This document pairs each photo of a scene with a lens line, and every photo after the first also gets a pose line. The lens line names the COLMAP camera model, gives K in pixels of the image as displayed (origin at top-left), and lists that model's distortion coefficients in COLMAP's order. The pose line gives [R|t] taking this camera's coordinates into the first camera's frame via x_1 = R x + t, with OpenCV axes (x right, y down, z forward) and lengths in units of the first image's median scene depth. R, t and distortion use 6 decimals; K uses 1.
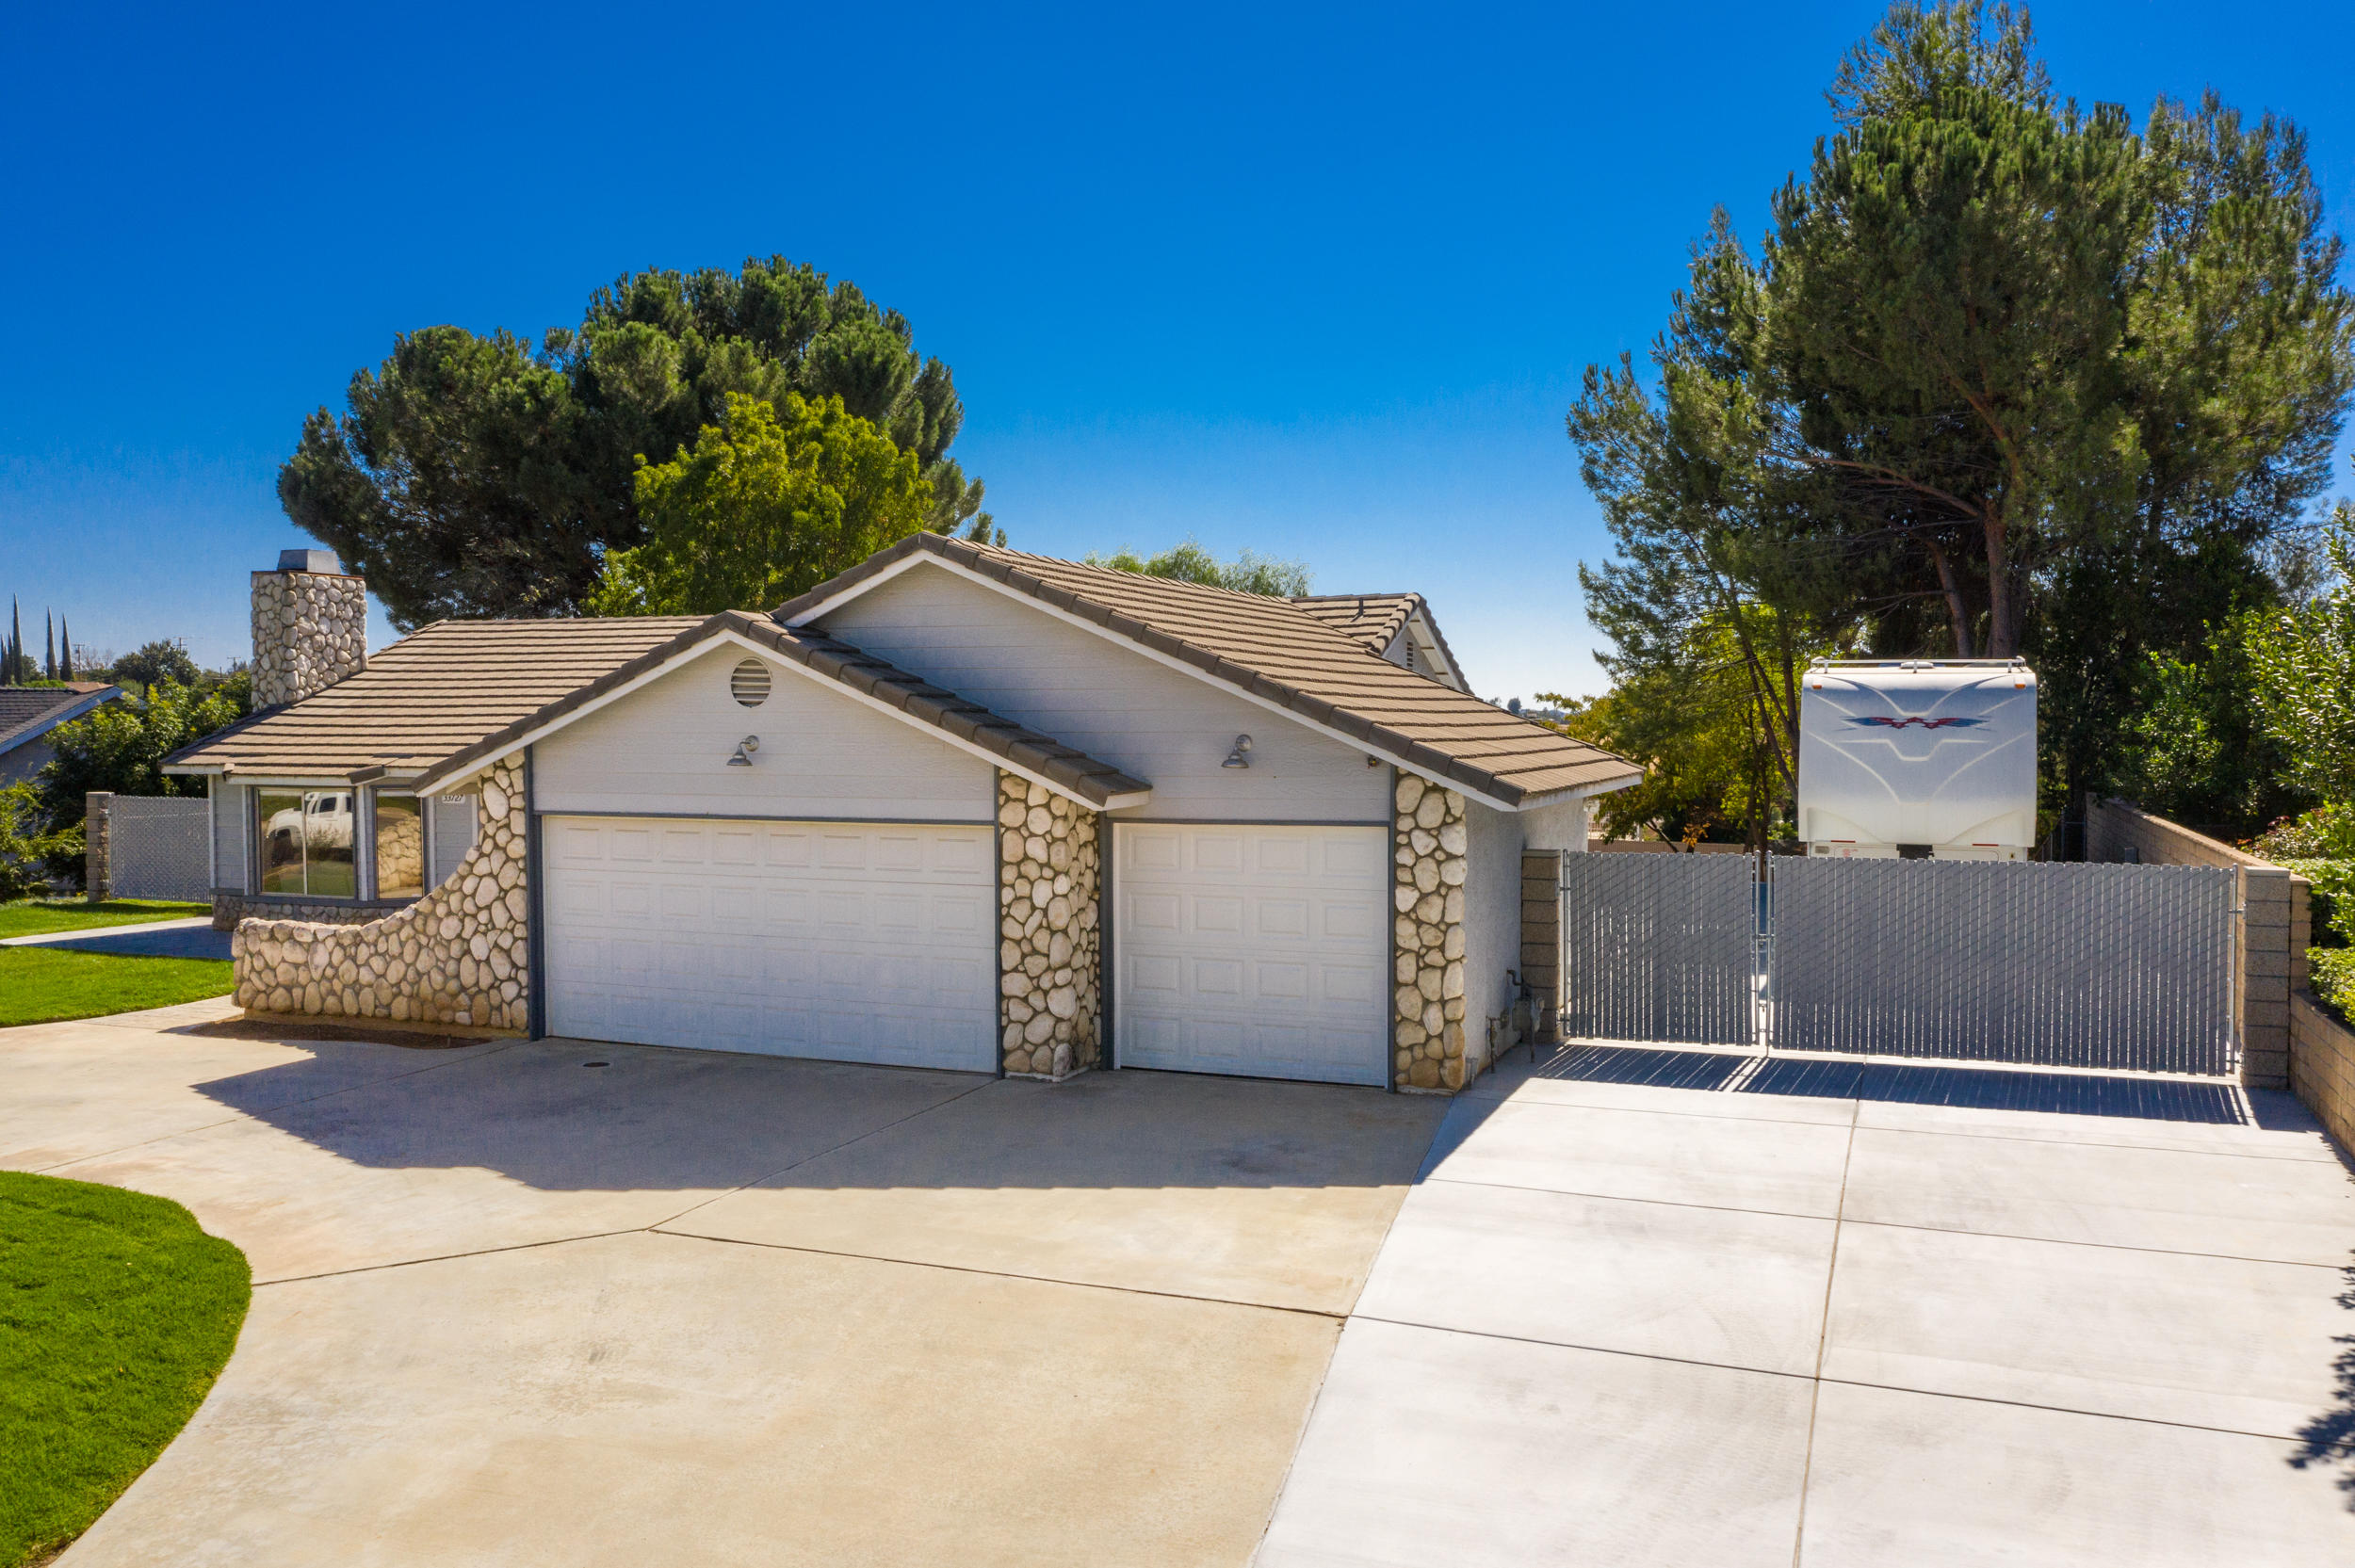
lens RADIAL K [[1844.6, 0, 1177.1], [0, 1844.6, 785.2], [0, 0, 1]] dist [-0.019492, 0.013305]
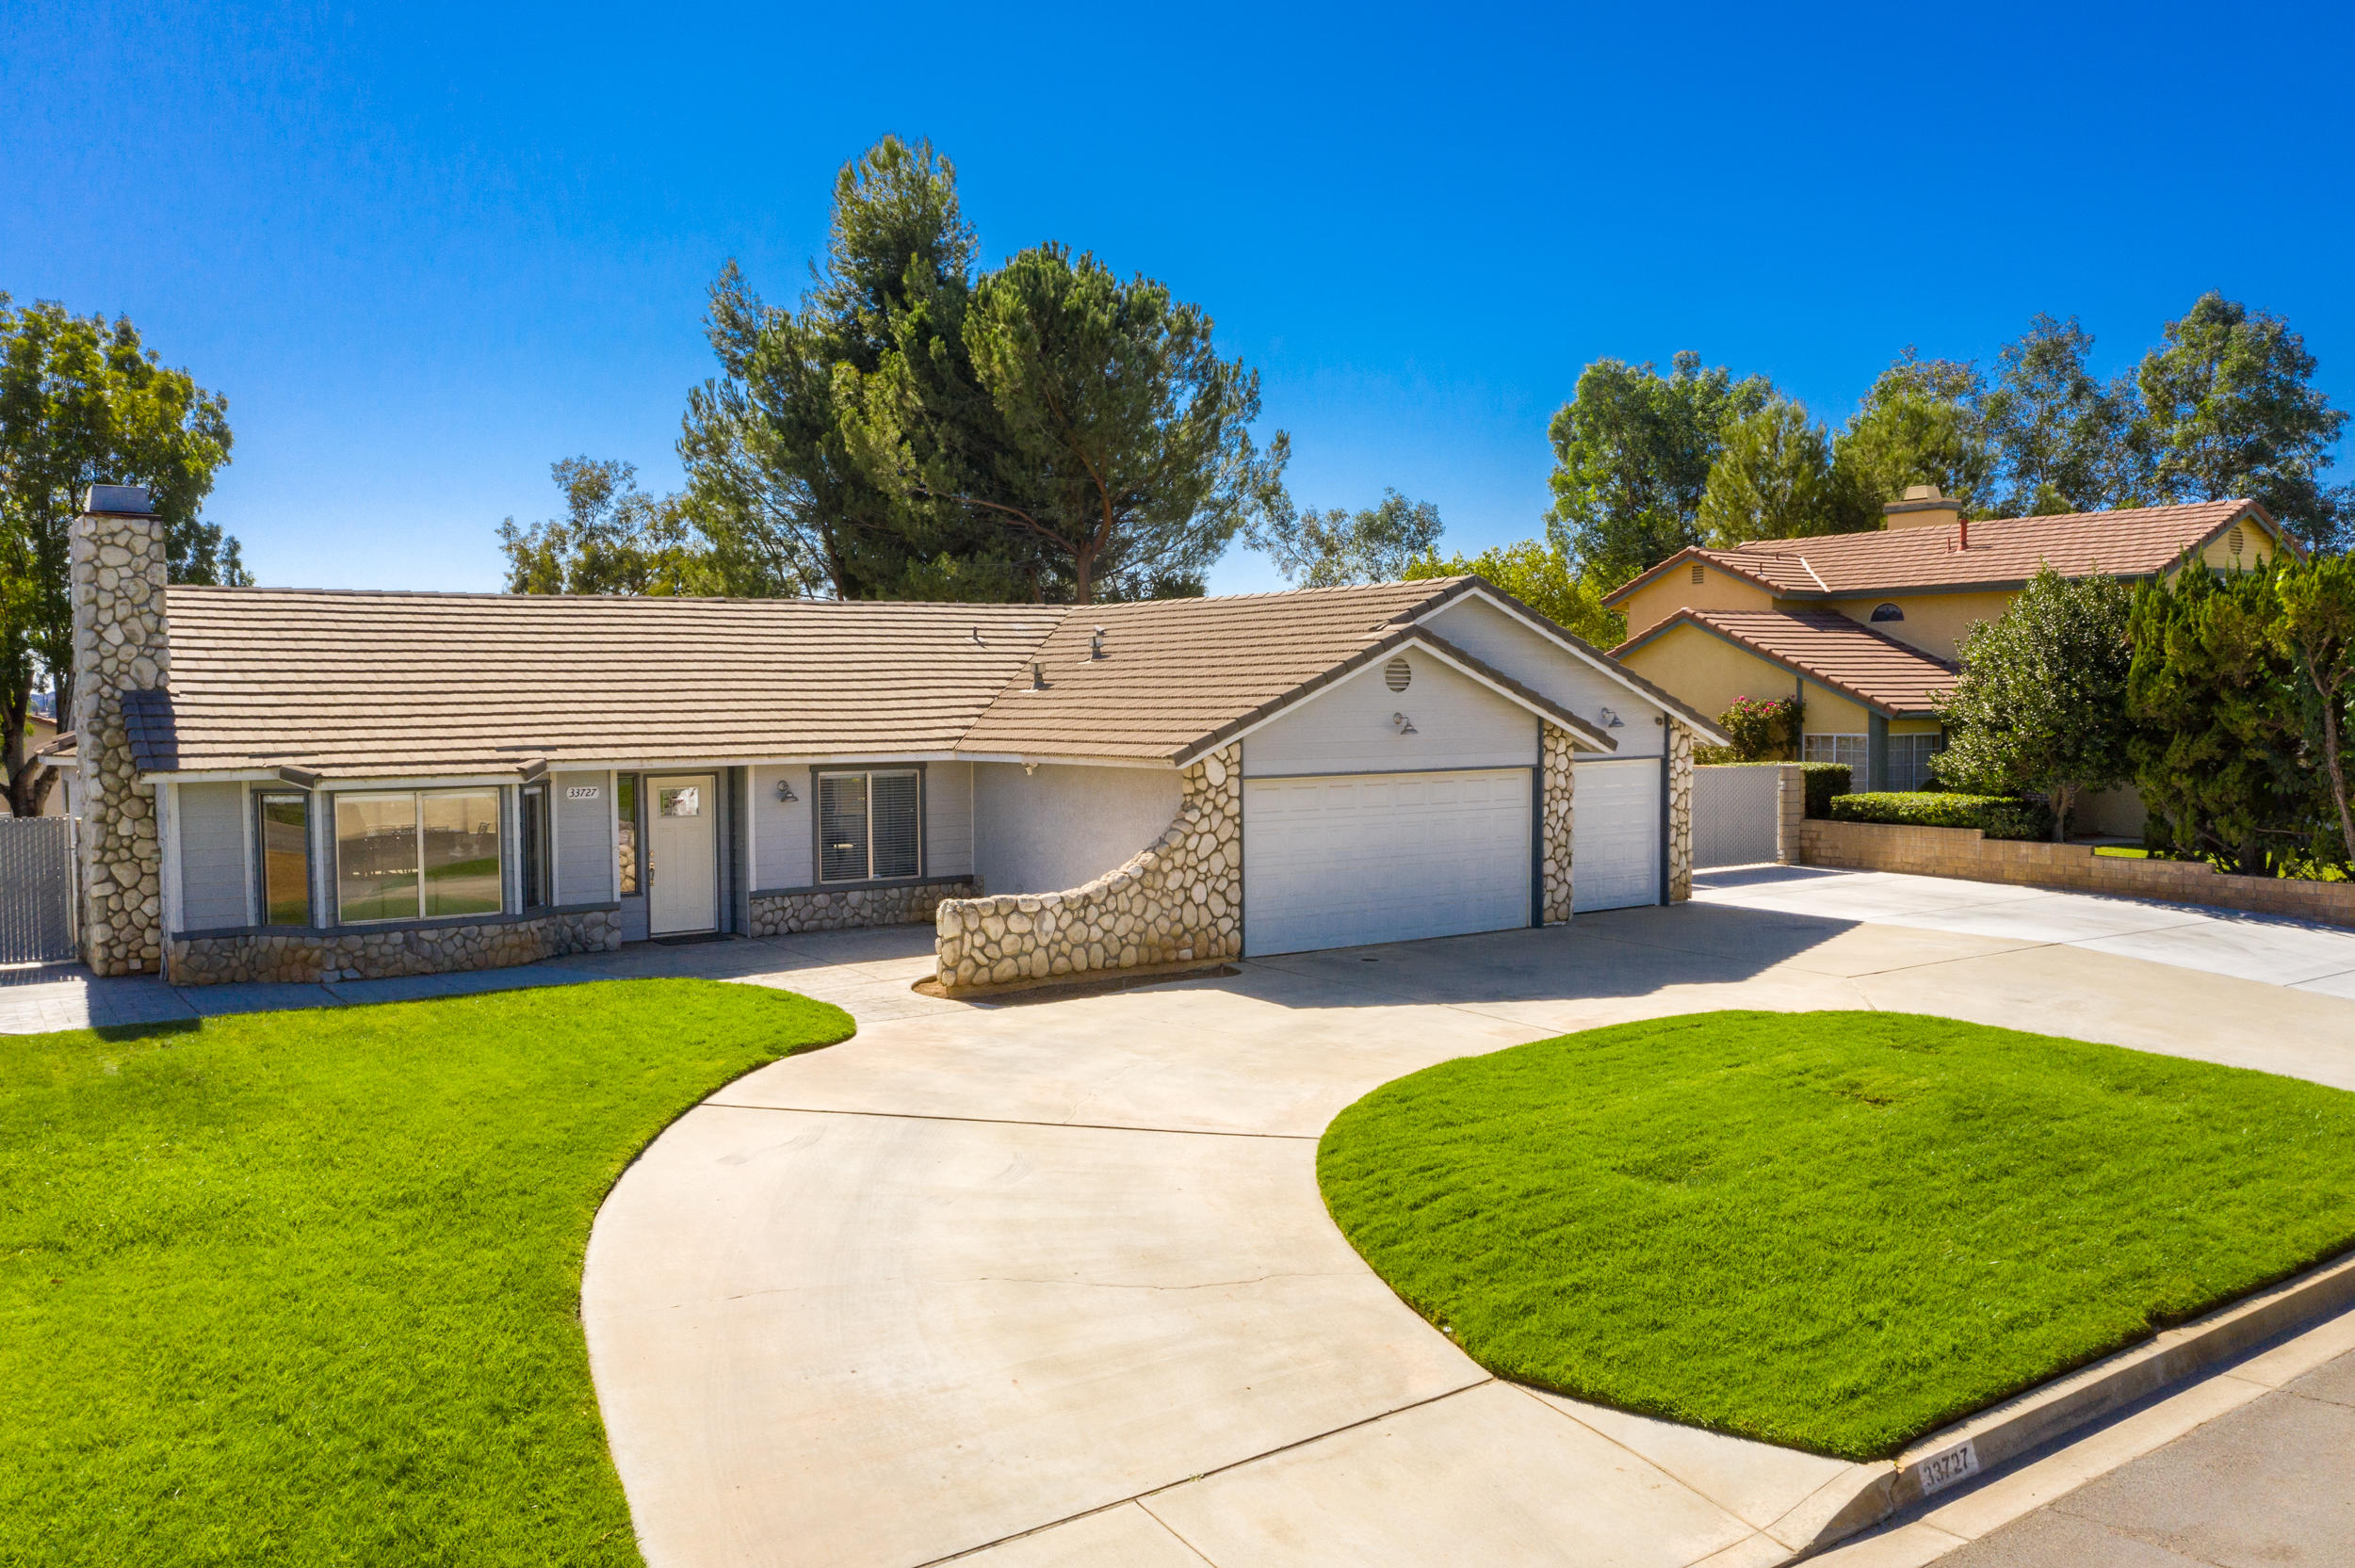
lens RADIAL K [[1844.6, 0, 1179.0], [0, 1844.6, 780.1], [0, 0, 1]] dist [-0.019492, 0.013305]
pose [[0.543452, -0.043518, 0.838311, -1.395352], [0.036478, 0.998936, 0.028209, -0.020154], [-0.838647, 0.015249, 0.544461, 0.354677]]
